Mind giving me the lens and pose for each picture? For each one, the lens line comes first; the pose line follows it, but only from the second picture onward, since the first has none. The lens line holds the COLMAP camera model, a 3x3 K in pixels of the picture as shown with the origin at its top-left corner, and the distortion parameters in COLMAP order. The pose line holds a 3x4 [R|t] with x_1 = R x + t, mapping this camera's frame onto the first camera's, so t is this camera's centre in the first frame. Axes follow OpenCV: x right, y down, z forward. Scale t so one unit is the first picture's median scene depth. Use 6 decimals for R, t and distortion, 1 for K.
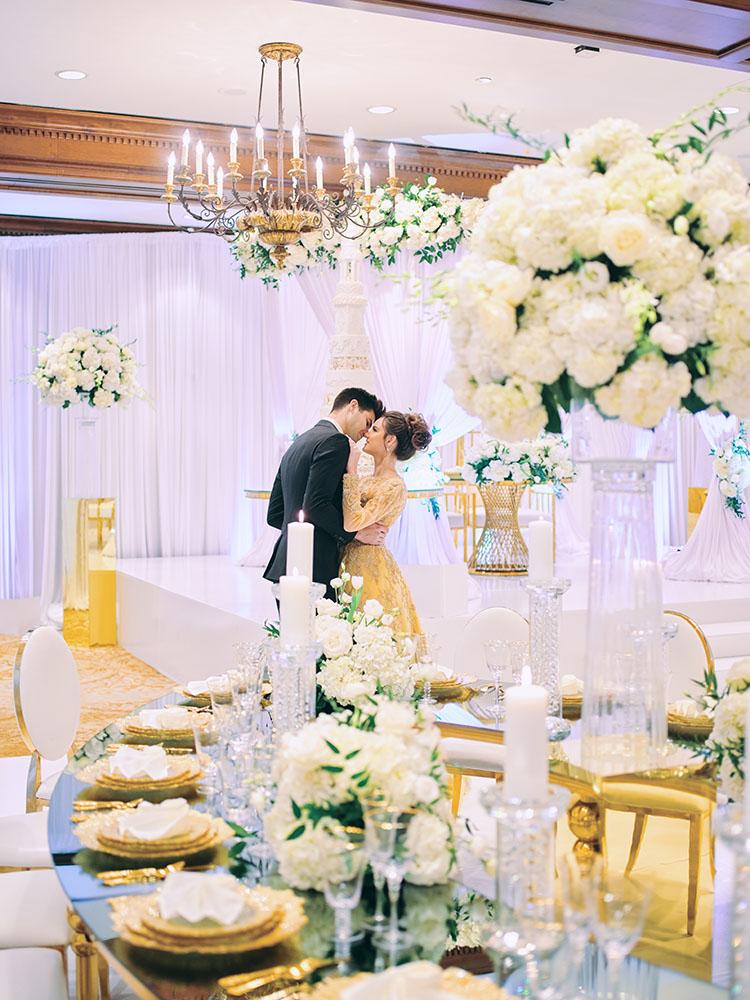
lens RADIAL K [[1305.6, 0, 375.0], [0, 1305.6, 500.0], [0, 0, 1]] dist [-0.079105, -0.004829]
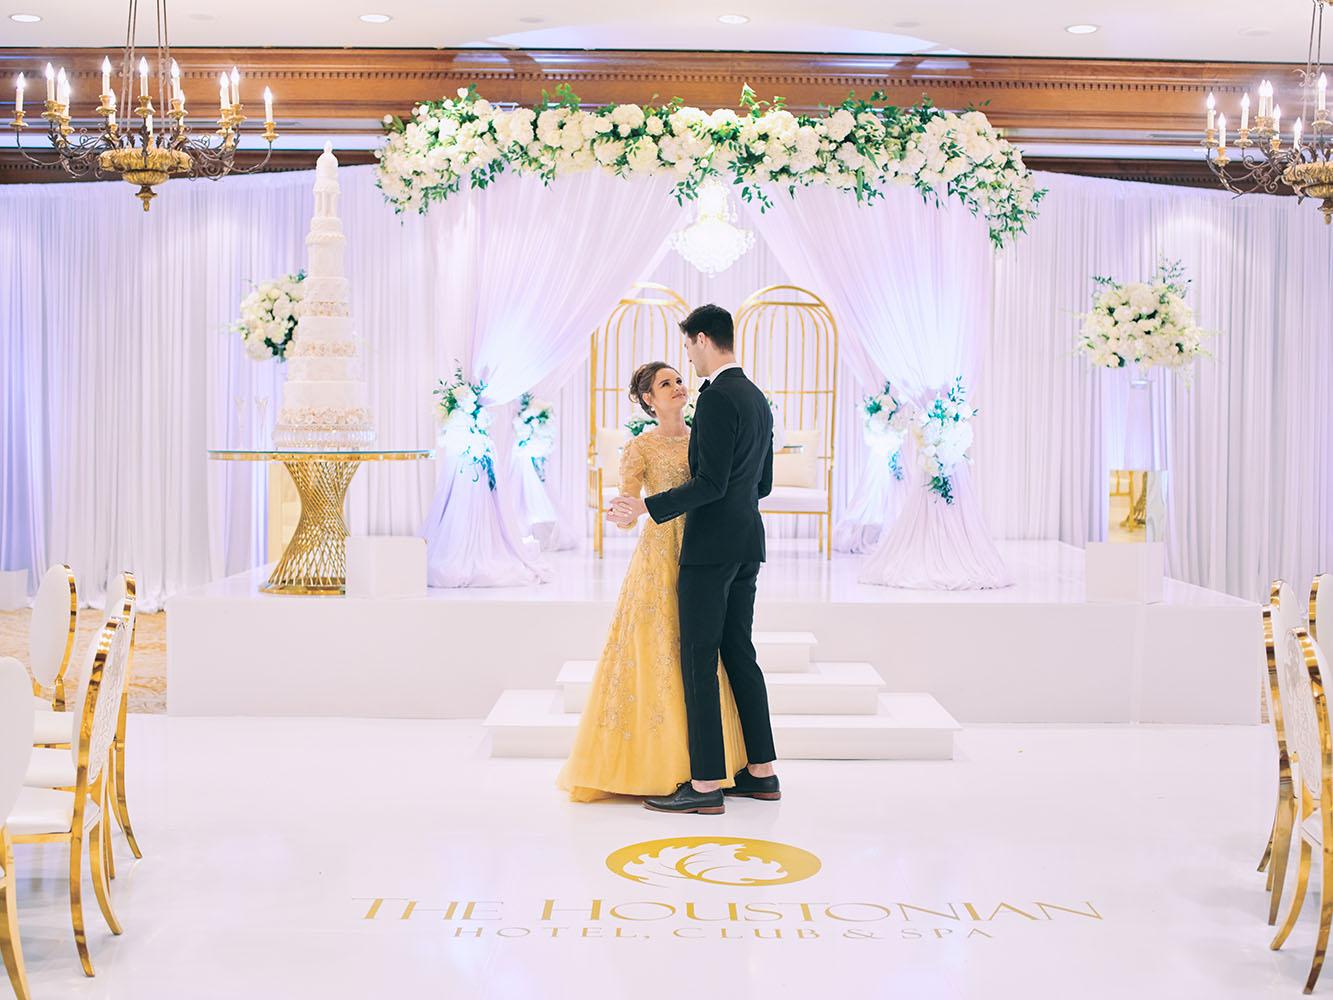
lens RADIAL K [[1740.3, 0, 666.7], [0, 1740.3, 494.2], [0, 0, 1]] dist [-0.079105, -0.004829]
pose [[0.910859, 0.026238, -0.411882, 0.546528], [-0.025947, 0.999643, 0.006299, 0.005929], [0.411900, 0.004949, 0.911215, 0.018140]]
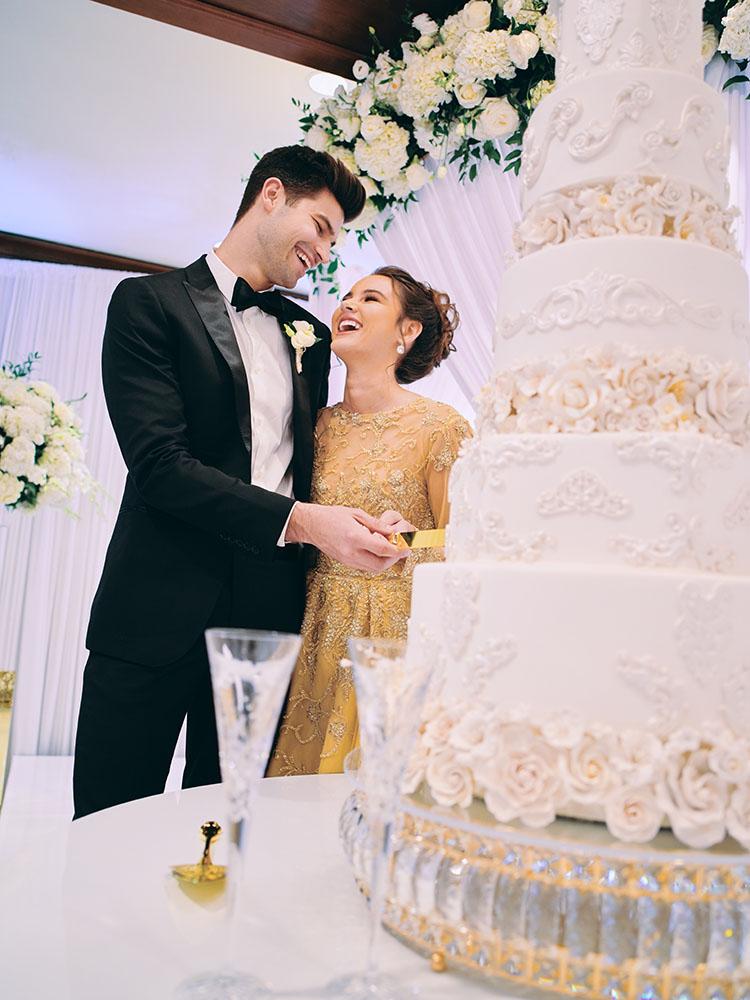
lens RADIAL K [[825.9, 0, 376.0], [0, 825.9, 496.3], [0, 0, 1]] dist [-0.048570, 0.007340]
pose [[0.996156, 0.071108, -0.051147, -0.038198], [-0.078198, 0.985041, -0.153553, -0.036834], [0.039463, 0.156962, 0.986816, 0.708359]]
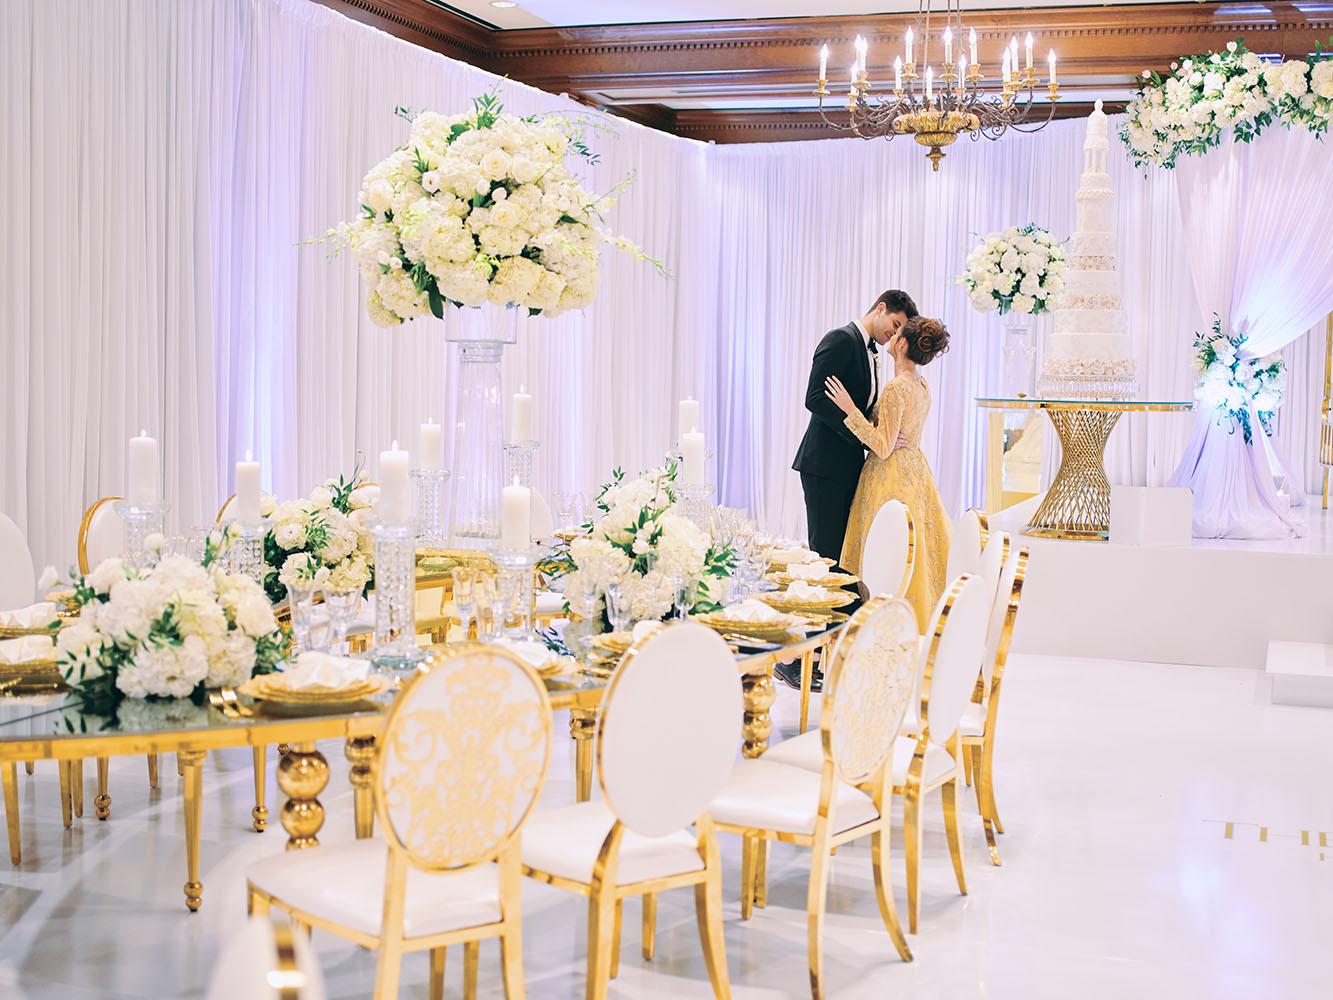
lens RADIAL K [[1781.8, 0, 666.5], [0, 1781.8, 500.0], [0, 0, 1]] dist [-0.083557, 0.043242]
pose [[0.722826, 0.067191, -0.687755, 0.504574], [-0.046549, 0.997735, 0.048553, 0.011350], [0.689460, -0.003081, 0.724317, -0.082659]]
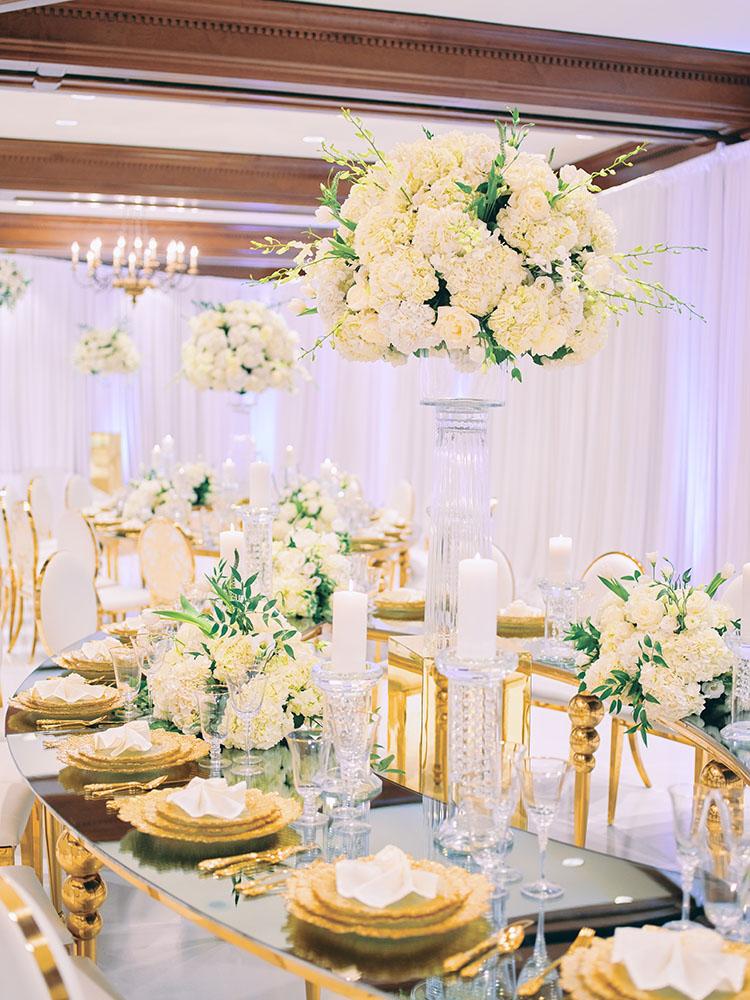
lens RADIAL K [[1336.7, 0, 375.0], [0, 1336.7, 500.0], [0, 0, 1]] dist [-0.083557, 0.043242]
pose [[0.993436, 0.018443, -0.112896, 0.891787], [-0.014769, 0.999337, 0.033290, 0.013183], [0.113435, -0.031404, 0.993049, -0.388226]]
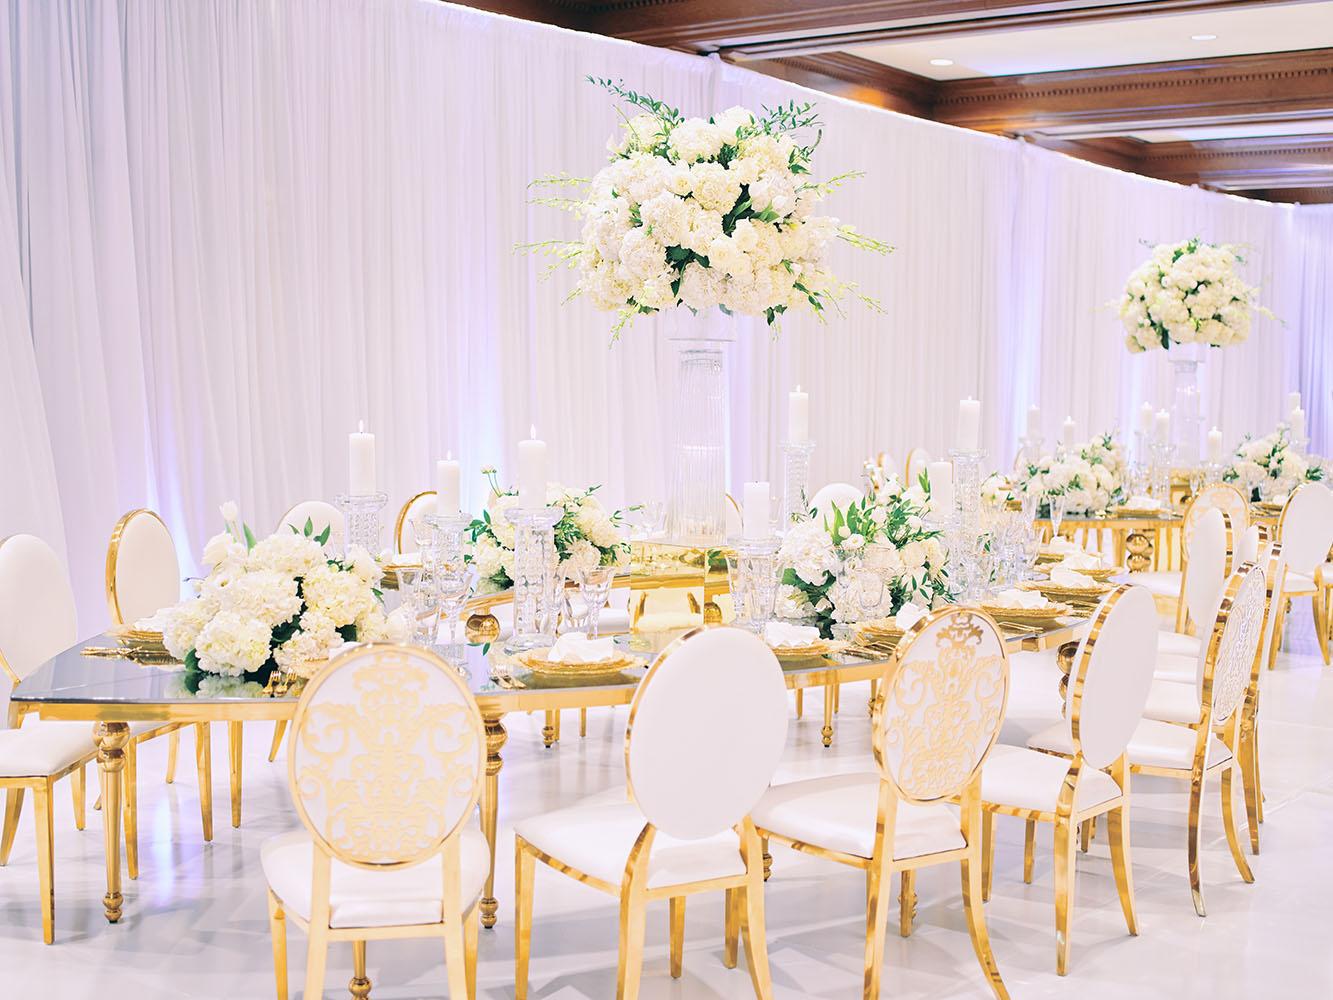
lens RADIAL K [[1740.3, 0, 666.7], [0, 1740.3, 494.2], [0, 0, 1]] dist [-0.079105, -0.004829]
pose [[0.473598, 0.074149, -0.877615, 0.871177], [-0.047538, 0.997149, 0.058595, 0.026387], [0.879458, 0.013969, 0.475772, -0.515843]]
